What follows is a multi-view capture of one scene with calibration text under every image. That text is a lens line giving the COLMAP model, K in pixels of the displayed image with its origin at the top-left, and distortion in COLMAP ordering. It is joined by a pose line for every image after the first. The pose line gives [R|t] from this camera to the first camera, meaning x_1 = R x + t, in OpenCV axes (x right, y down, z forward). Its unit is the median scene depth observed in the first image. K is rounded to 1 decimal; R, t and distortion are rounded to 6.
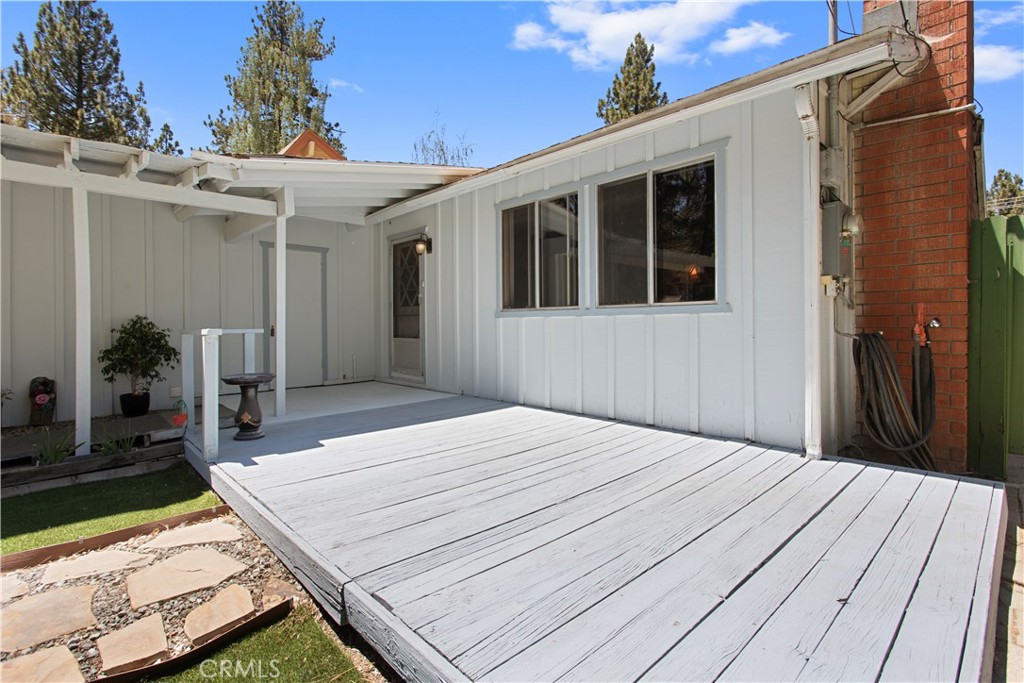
lens RADIAL K [[482.9, 0, 510.7], [0, 482.9, 329.3], [0, 0, 1]] dist [0.000311, 0.000893]
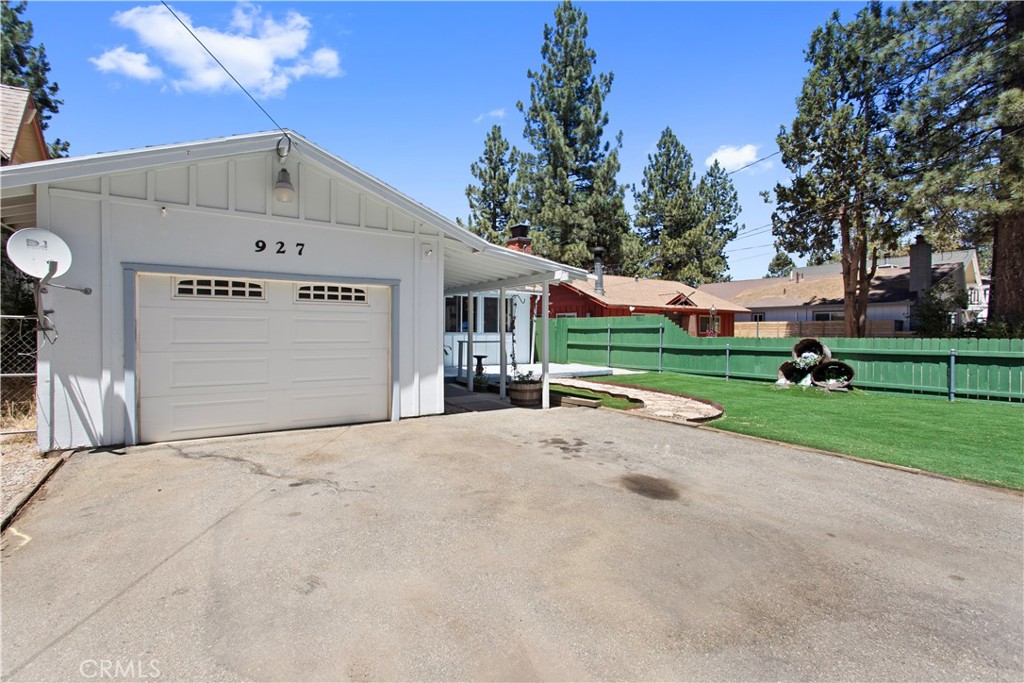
lens RADIAL K [[482.9, 0, 510.7], [0, 482.9, 329.3], [0, 0, 1]] dist [0.000311, 0.000893]
pose [[0.175575, 0.012381, 0.984388, -2.735793], [0.001250, 0.999917, -0.012800, -0.024508], [-0.984465, 0.003478, 0.175545, 0.198619]]
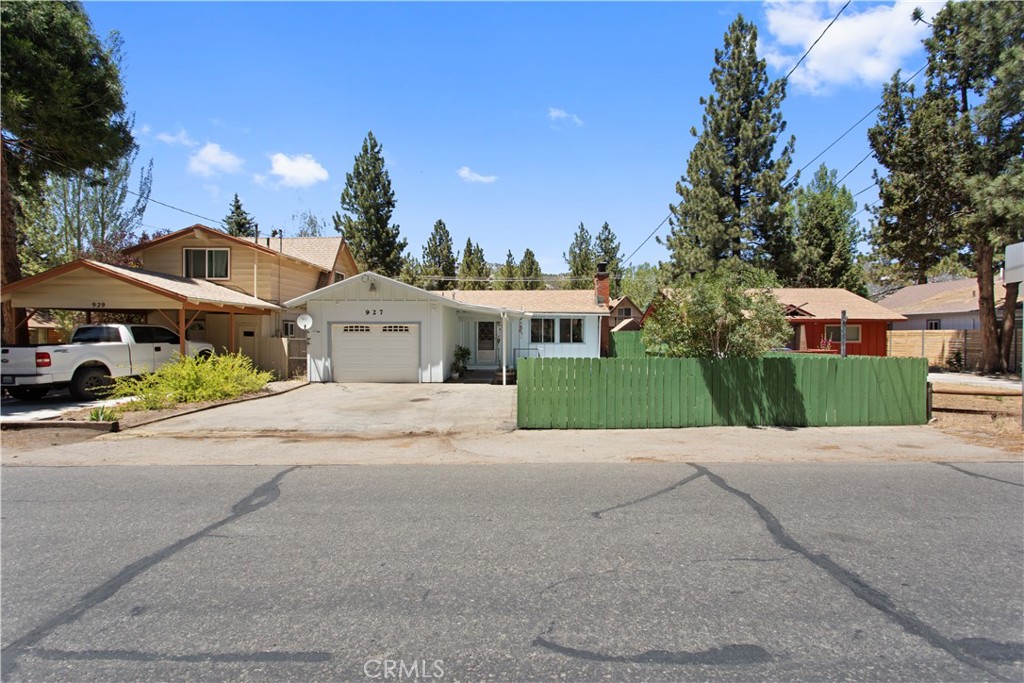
lens RADIAL K [[477.3, 0, 508.6], [0, 477.3, 343.4], [0, 0, 1]] dist [-0.001903, 0.000023]
pose [[0.698424, -0.003368, 0.715677, -3.263580], [-0.000807, 0.999985, 0.005493, -0.059920], [-0.715684, -0.004413, 0.698410, -1.811888]]
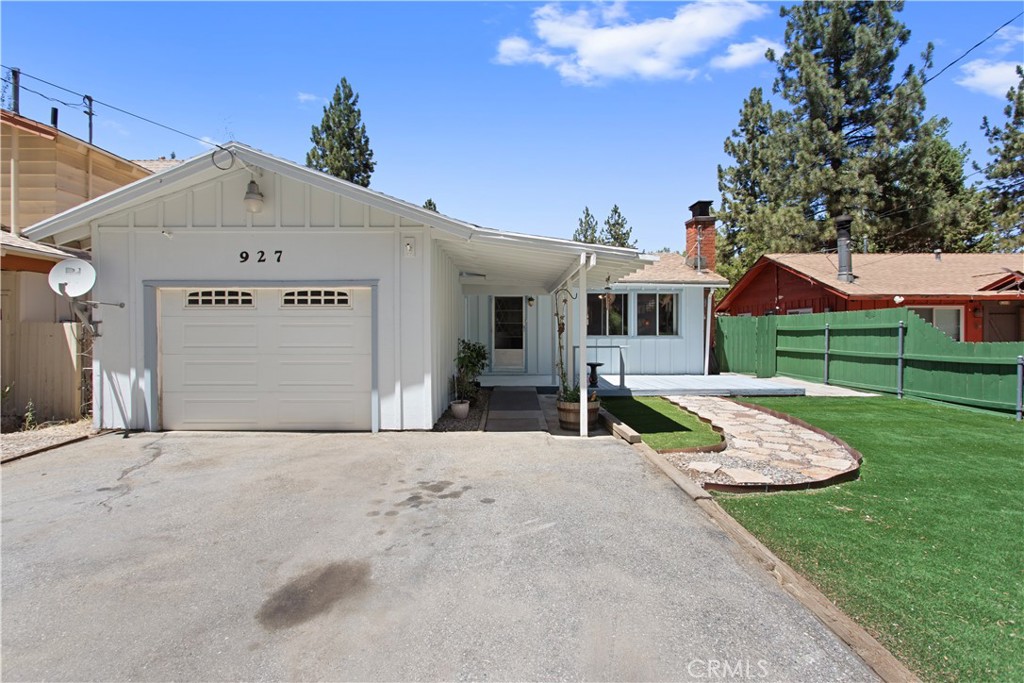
lens RADIAL K [[485.0, 0, 506.4], [0, 485.0, 333.4], [0, 0, 1]] dist [0.002411, 0.000001]
pose [[0.689647, 0.006484, 0.724116, -2.131397], [0.001082, 0.999950, -0.009985, -0.029696], [-0.724145, 0.007670, 0.689606, -0.363905]]
